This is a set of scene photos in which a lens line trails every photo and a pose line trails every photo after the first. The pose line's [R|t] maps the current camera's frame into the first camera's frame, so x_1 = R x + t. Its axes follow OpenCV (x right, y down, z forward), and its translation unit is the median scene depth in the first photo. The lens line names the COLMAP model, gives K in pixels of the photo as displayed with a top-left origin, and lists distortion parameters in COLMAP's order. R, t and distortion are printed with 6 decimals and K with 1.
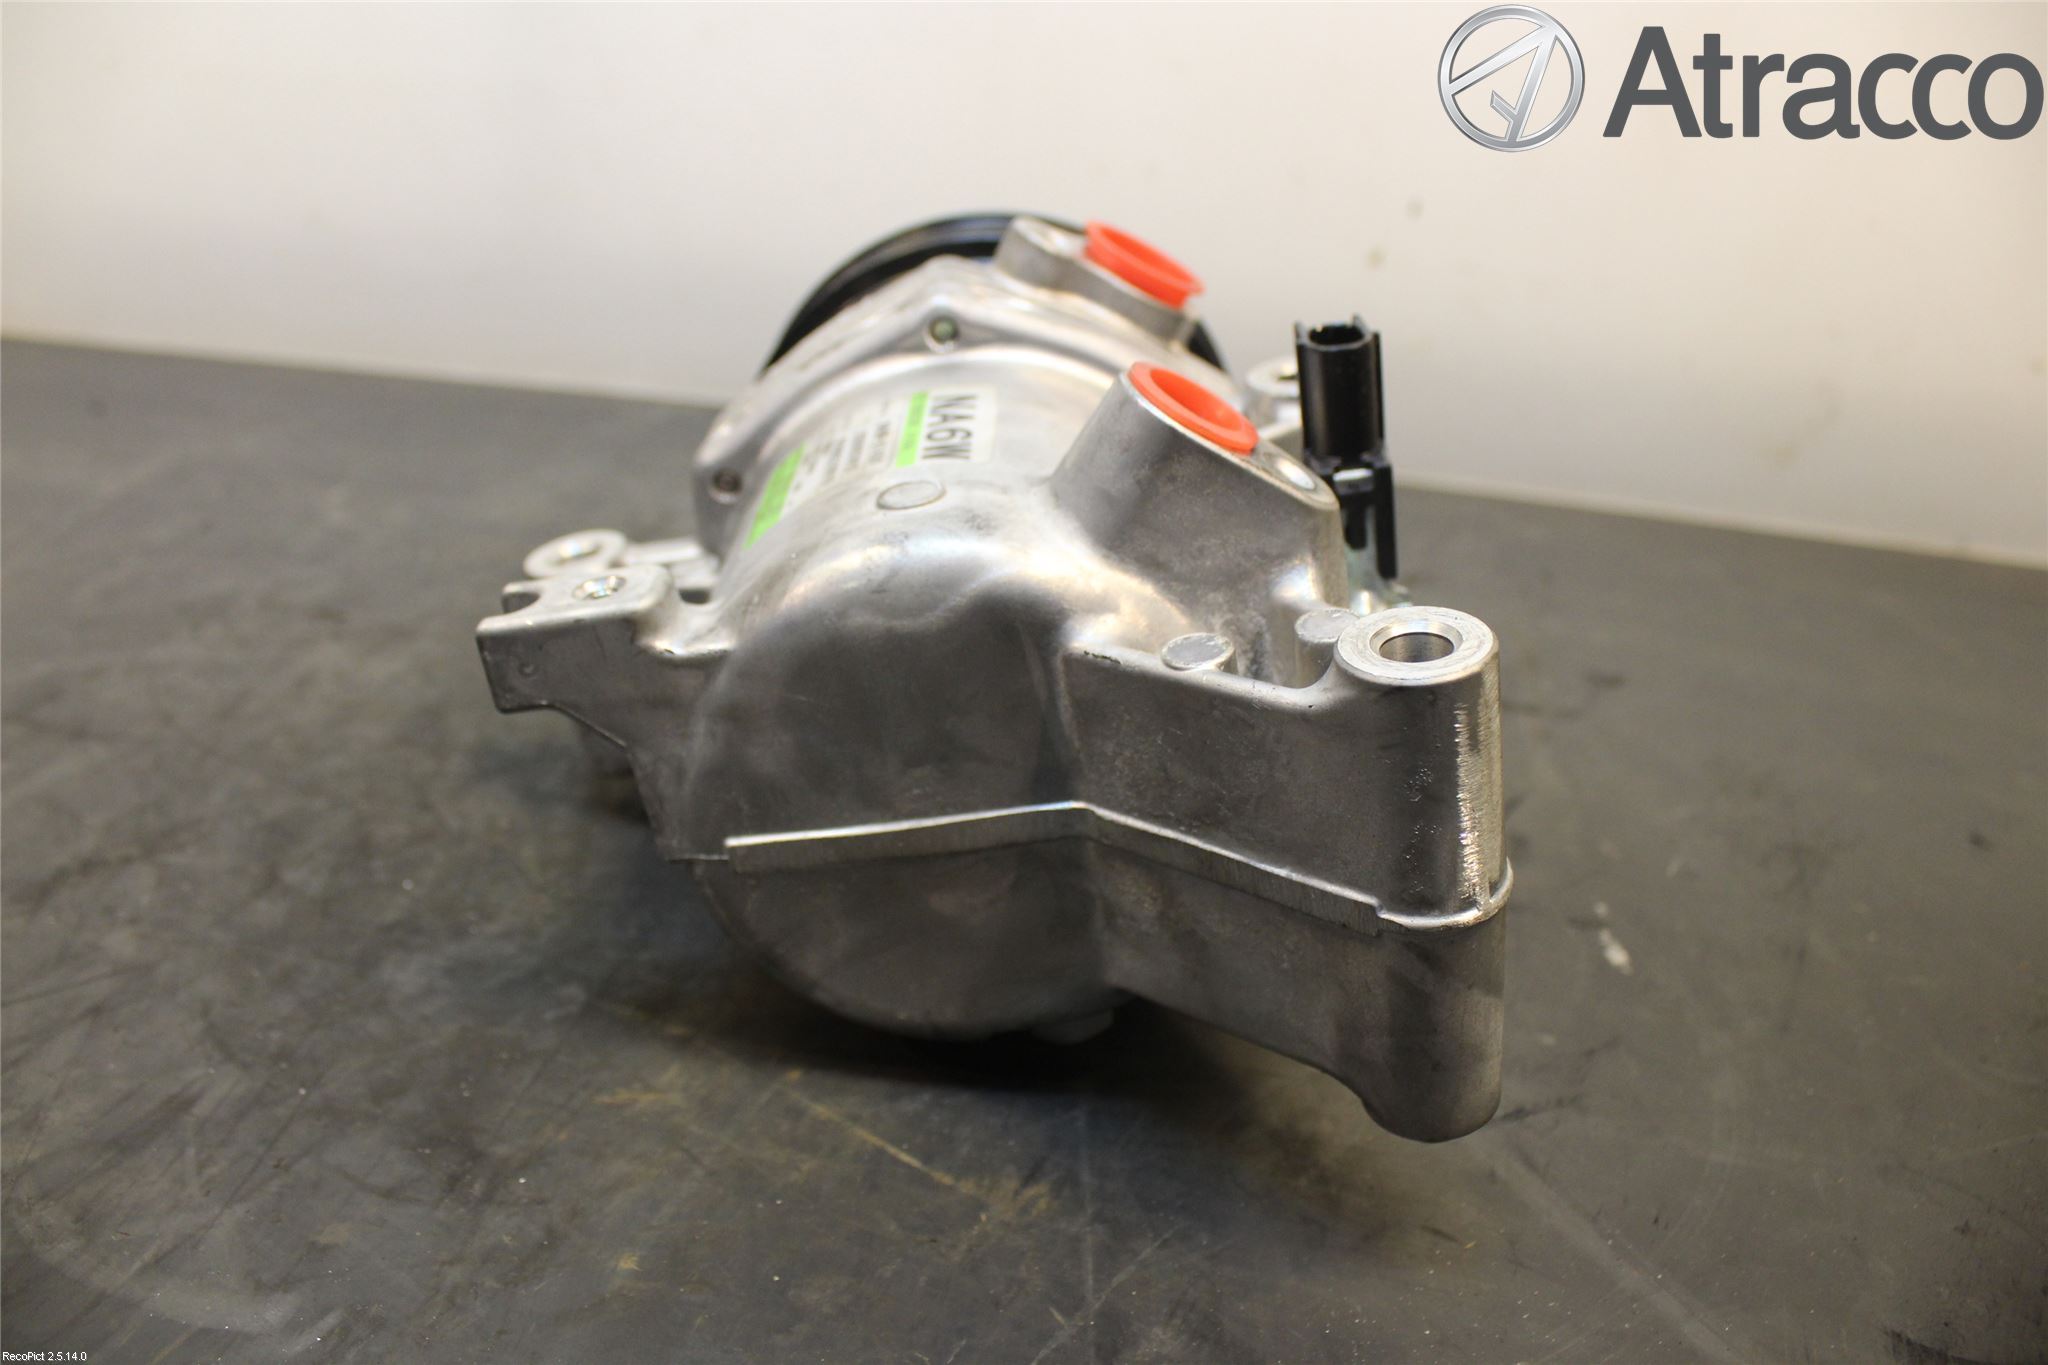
lens RADIAL K [[1741.8, 0, 1024.0], [0, 1741.8, 682.5], [0, 0, 1]] dist [-0.213256, 0.207355]
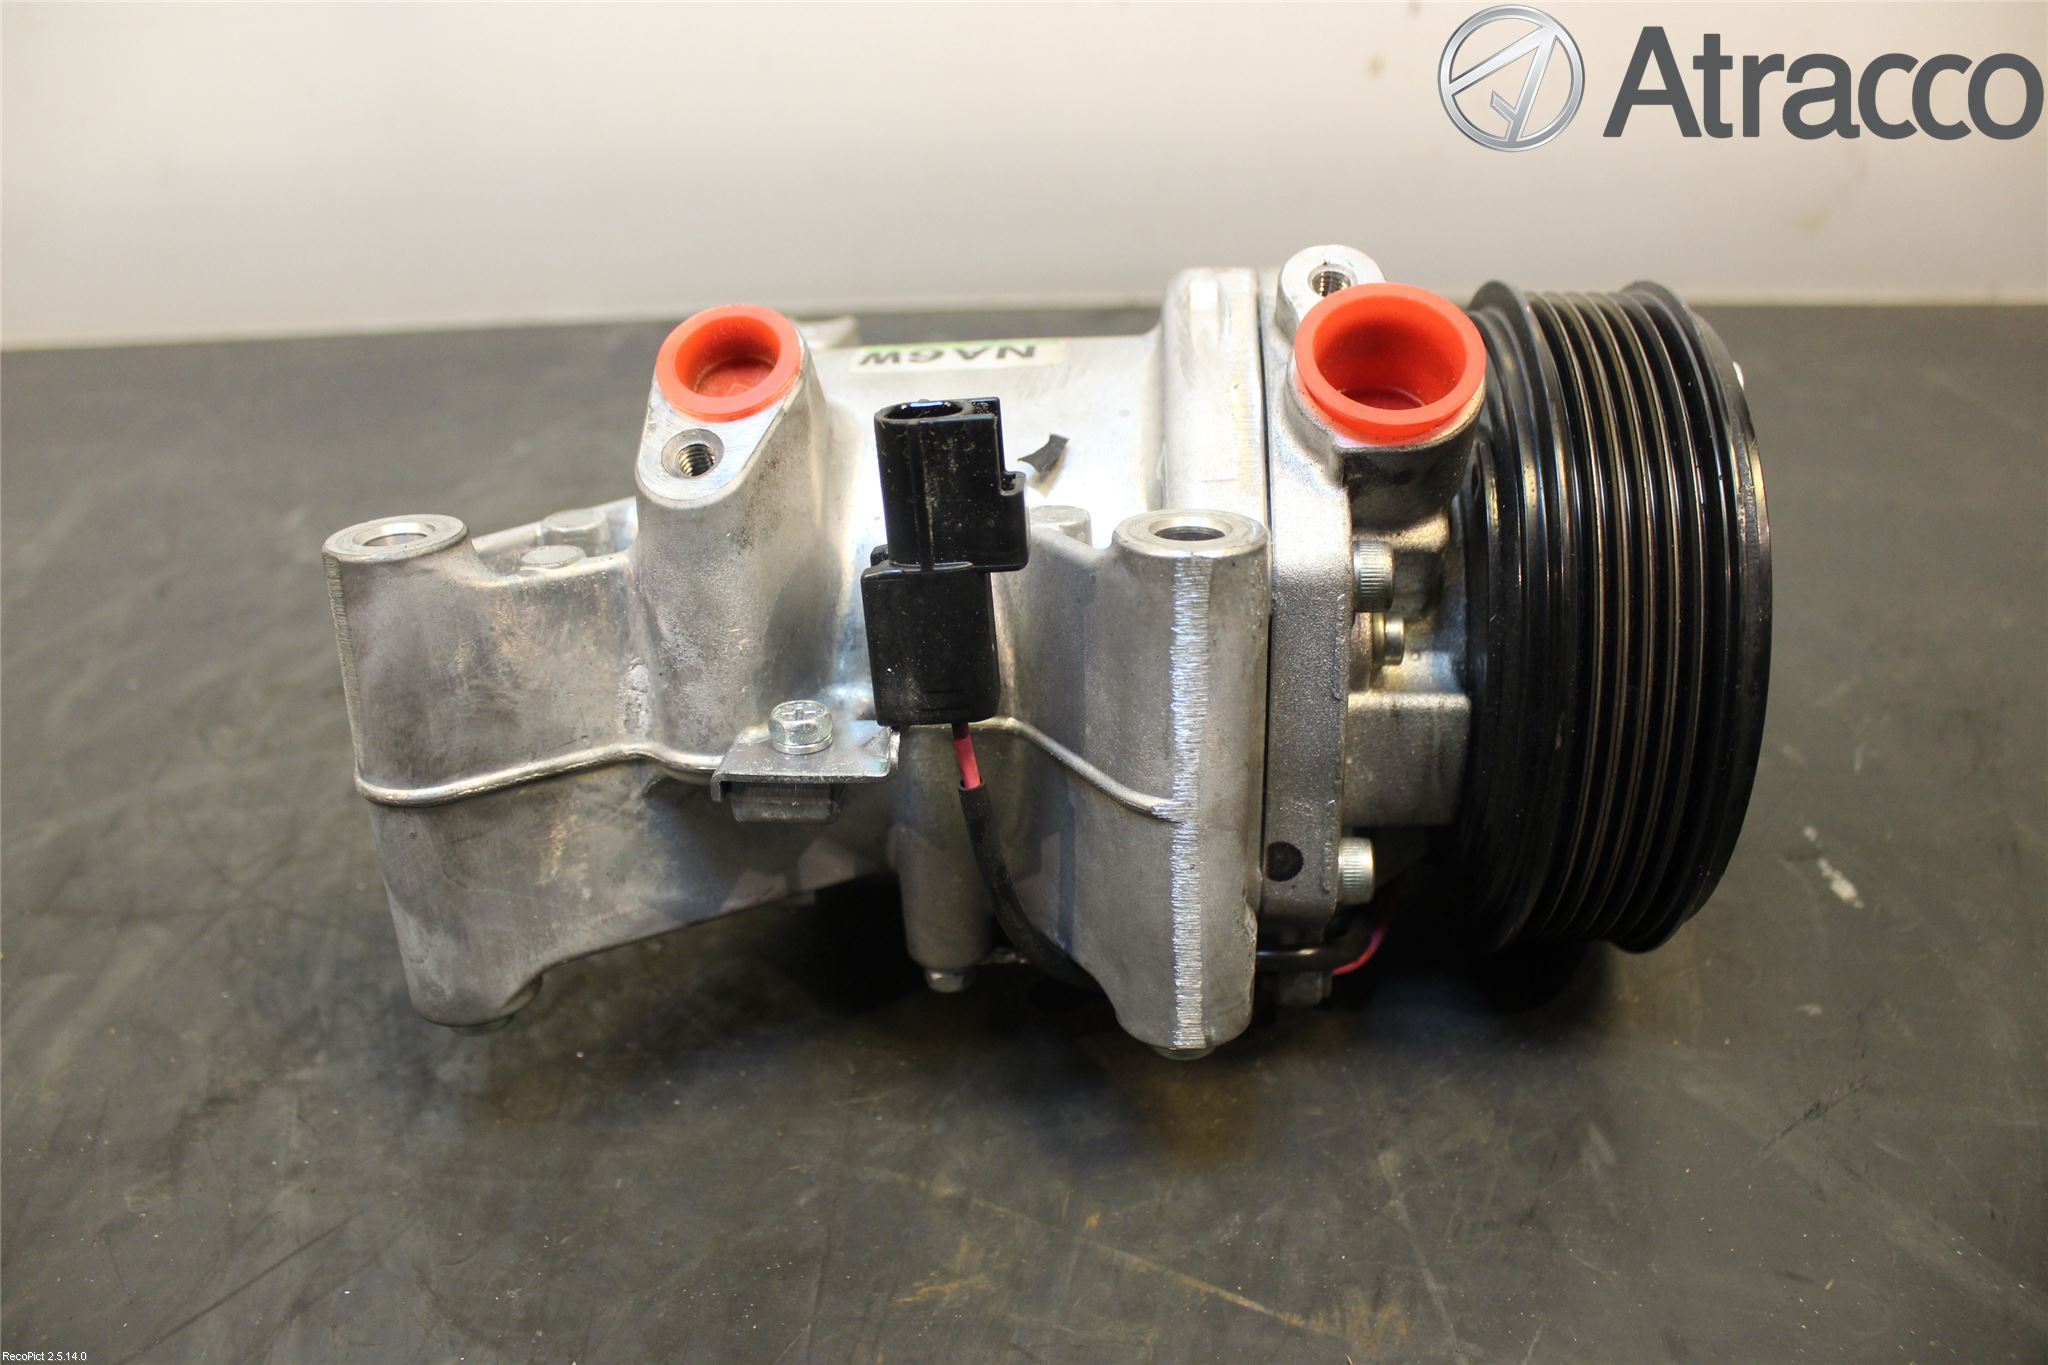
lens RADIAL K [[1741.8, 0, 1024.0], [0, 1741.8, 682.5], [0, 0, 1]] dist [-0.213256, 0.207355]
pose [[0.984473, -0.159171, 0.074011, -0.182627], [0.144203, 0.973760, 0.176057, -0.210786], [-0.100092, -0.162651, 0.981594, 0.140573]]
